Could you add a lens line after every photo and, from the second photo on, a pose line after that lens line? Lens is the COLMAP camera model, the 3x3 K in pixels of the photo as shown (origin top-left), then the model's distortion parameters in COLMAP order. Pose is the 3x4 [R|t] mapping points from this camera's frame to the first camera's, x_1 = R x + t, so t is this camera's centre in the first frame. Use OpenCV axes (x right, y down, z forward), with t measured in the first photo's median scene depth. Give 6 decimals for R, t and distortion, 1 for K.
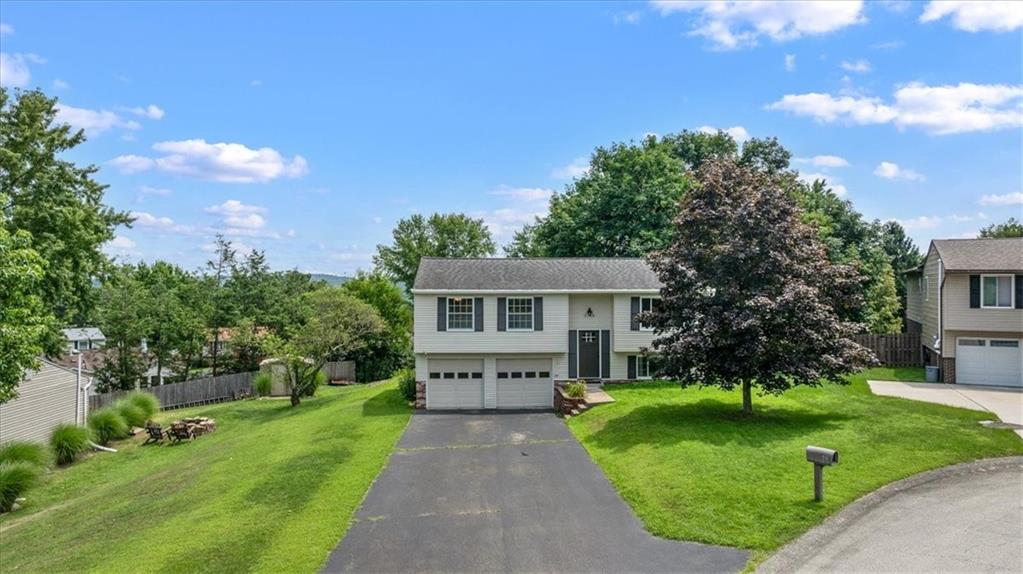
lens RADIAL K [[707.2, 0, 511.1], [0, 707.2, 288.3], [0, 0, 1]] dist [-0.002425, -0.006522]
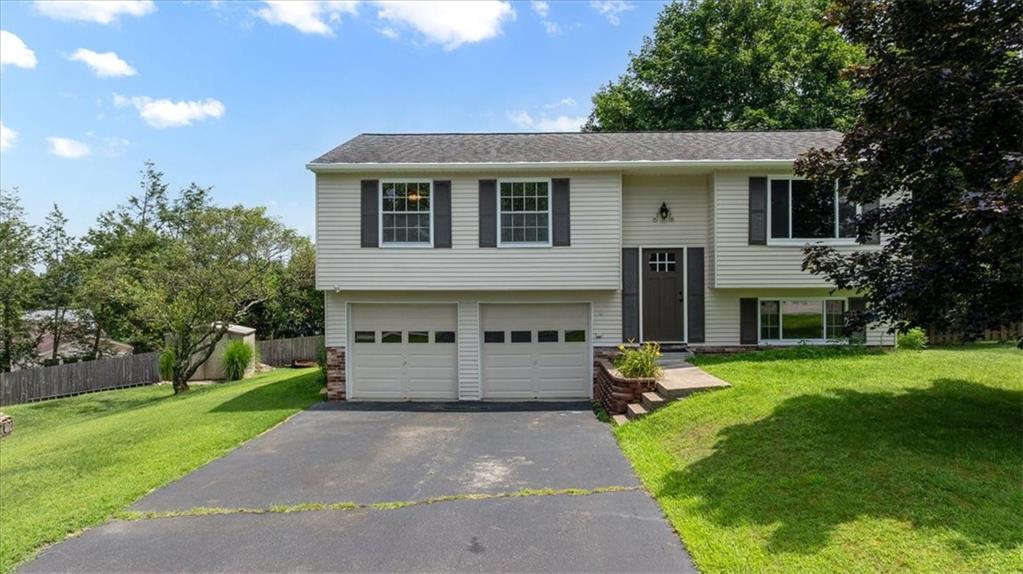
lens RADIAL K [[707.2, 0, 512.4], [0, 707.2, 283.6], [0, 0, 1]] dist [-0.002425, -0.006522]
pose [[0.997000, -0.004785, -0.077259, 0.042372], [0.004939, 0.999986, 0.001796, 0.084733], [0.077250, -0.002172, 0.997009, 0.493391]]
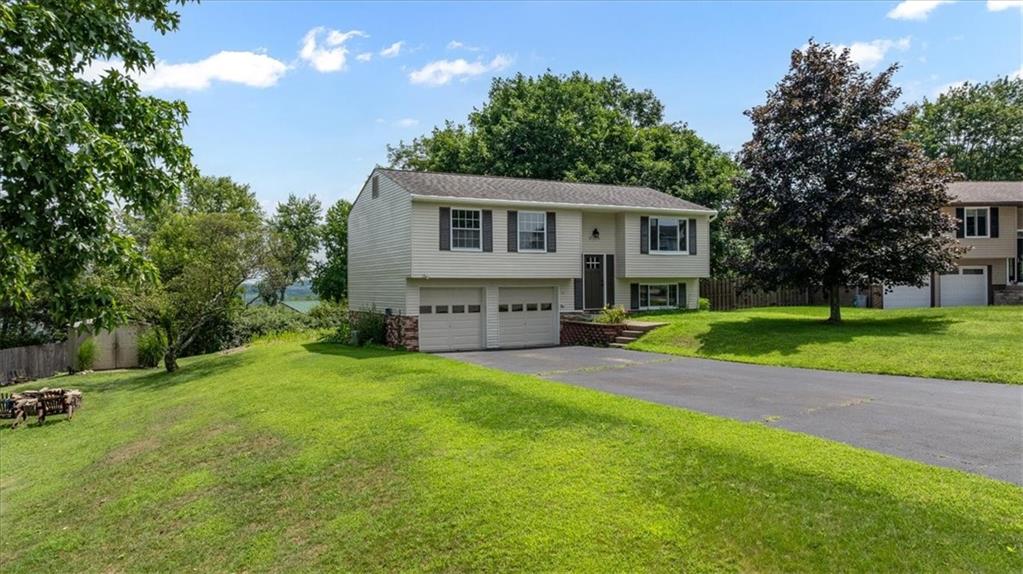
lens RADIAL K [[707.2, 0, 509.3], [0, 707.2, 284.6], [0, 0, 1]] dist [-0.002425, -0.006522]
pose [[0.915859, -0.005479, 0.401462, -0.343278], [0.005987, 0.999982, -0.000010, 0.097324], [-0.401454, 0.002413, 0.915876, 0.244419]]
